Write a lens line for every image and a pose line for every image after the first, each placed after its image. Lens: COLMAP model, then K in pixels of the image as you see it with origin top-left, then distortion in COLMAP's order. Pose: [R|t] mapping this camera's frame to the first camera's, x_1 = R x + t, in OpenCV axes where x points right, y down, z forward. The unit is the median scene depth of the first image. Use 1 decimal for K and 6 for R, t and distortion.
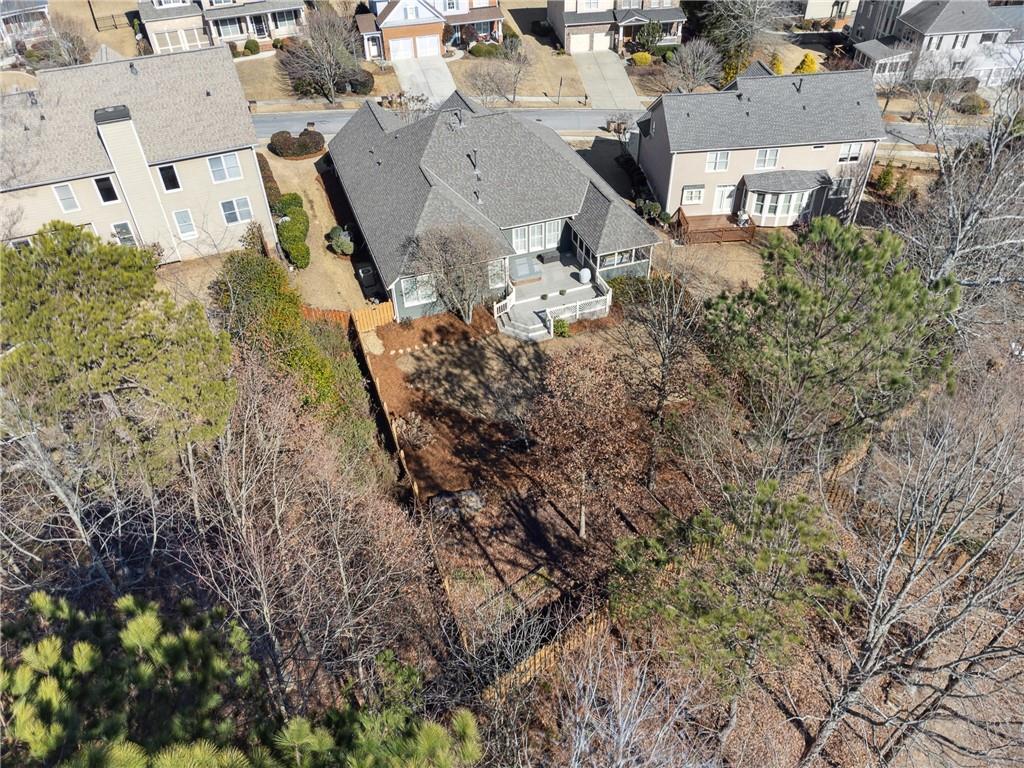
lens RADIAL K [[783.3, 0, 512.0], [0, 783.3, 384.0], [0, 0, 1]] dist [0.011395, 0.013283]
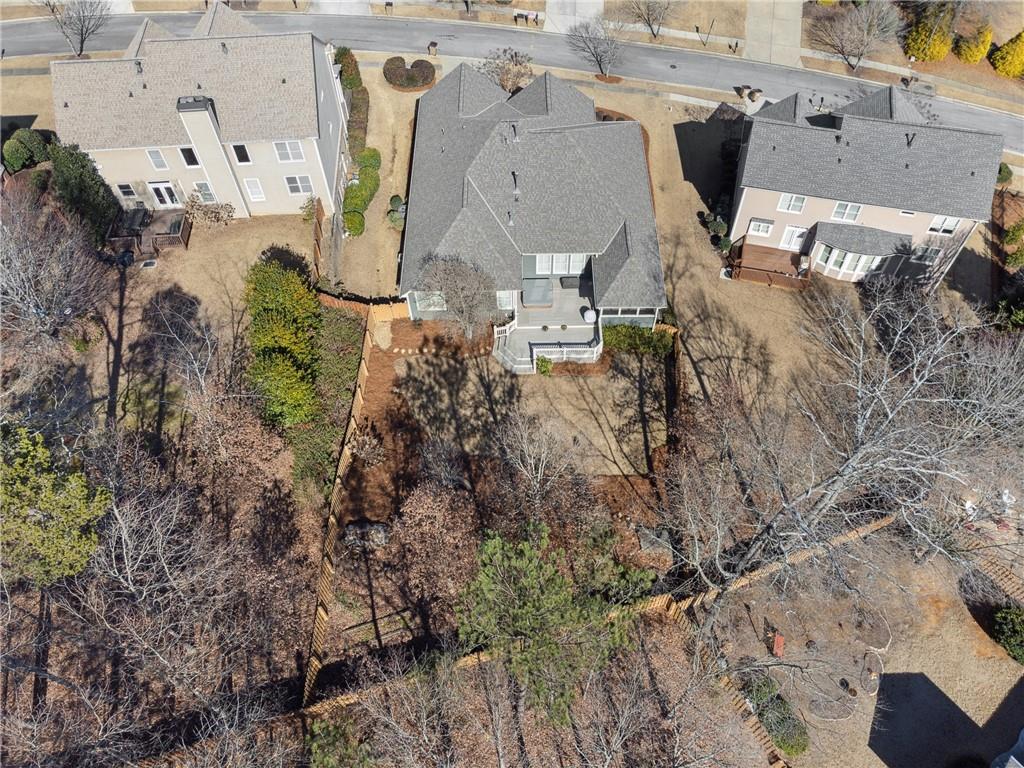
lens RADIAL K [[783.3, 0, 512.0], [0, 783.3, 384.0], [0, 0, 1]] dist [0.011395, 0.013283]
pose [[0.942218, 0.276934, -0.188502, 0.216986], [-0.218333, 0.934410, 0.281442, -0.324491], [0.254079, -0.224023, 0.940881, -0.038708]]
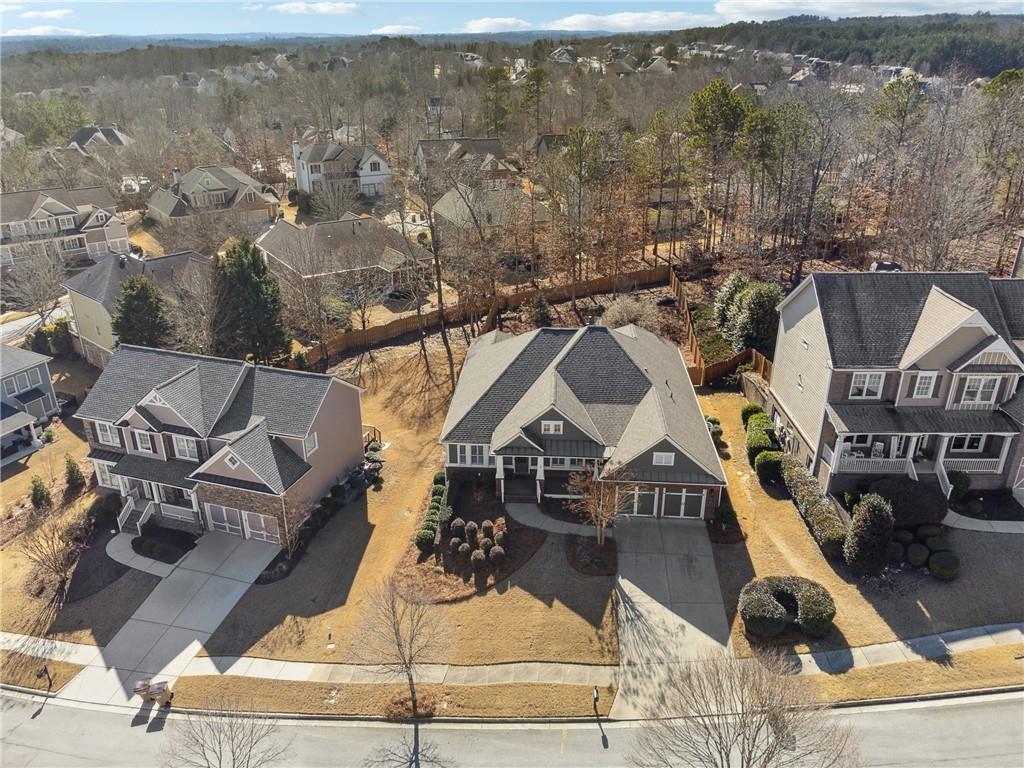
lens RADIAL K [[770.0, 0, 512.0], [0, 770.0, 384.0], [0, 0, 1]] dist [0.011127, 0.010549]
pose [[-0.916081, -0.116706, 0.383634, -0.389437], [0.287284, 0.476444, 0.830945, -1.220188], [-0.279757, 0.871424, -0.402934, 1.547433]]
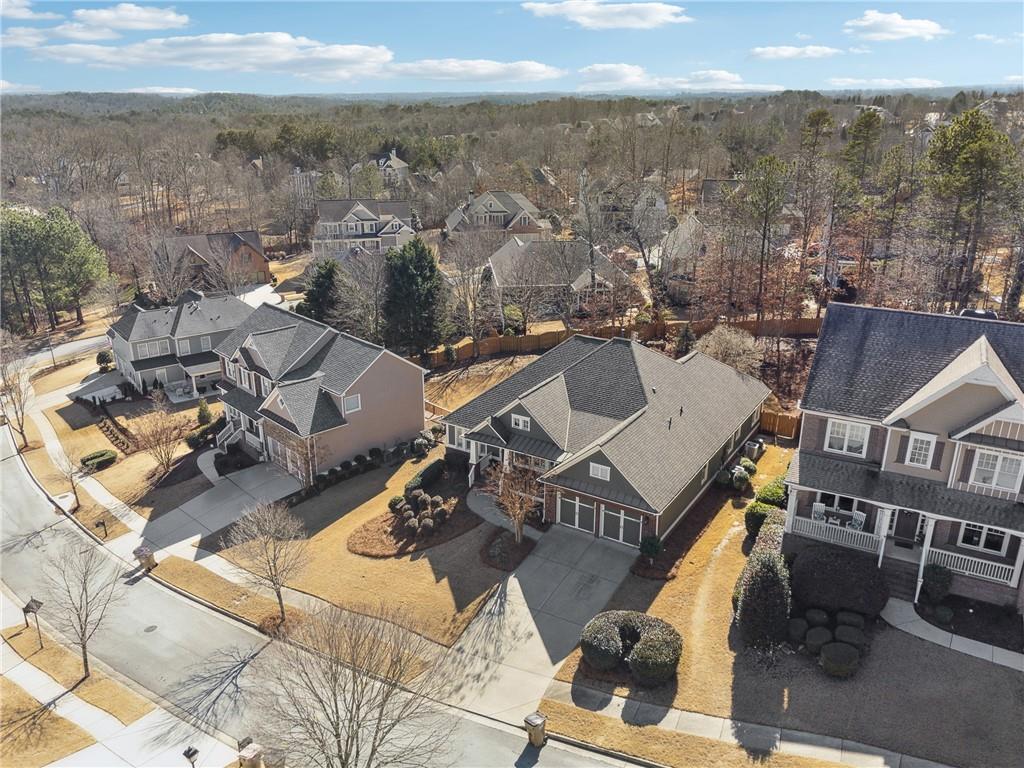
lens RADIAL K [[783.3, 0, 512.0], [0, 783.3, 384.0], [0, 0, 1]] dist [0.011395, 0.013283]
pose [[-0.621716, -0.225309, 0.750136, -0.774562], [0.516624, 0.601885, 0.608961, -1.018685], [-0.588701, 0.766140, -0.257802, 1.419744]]
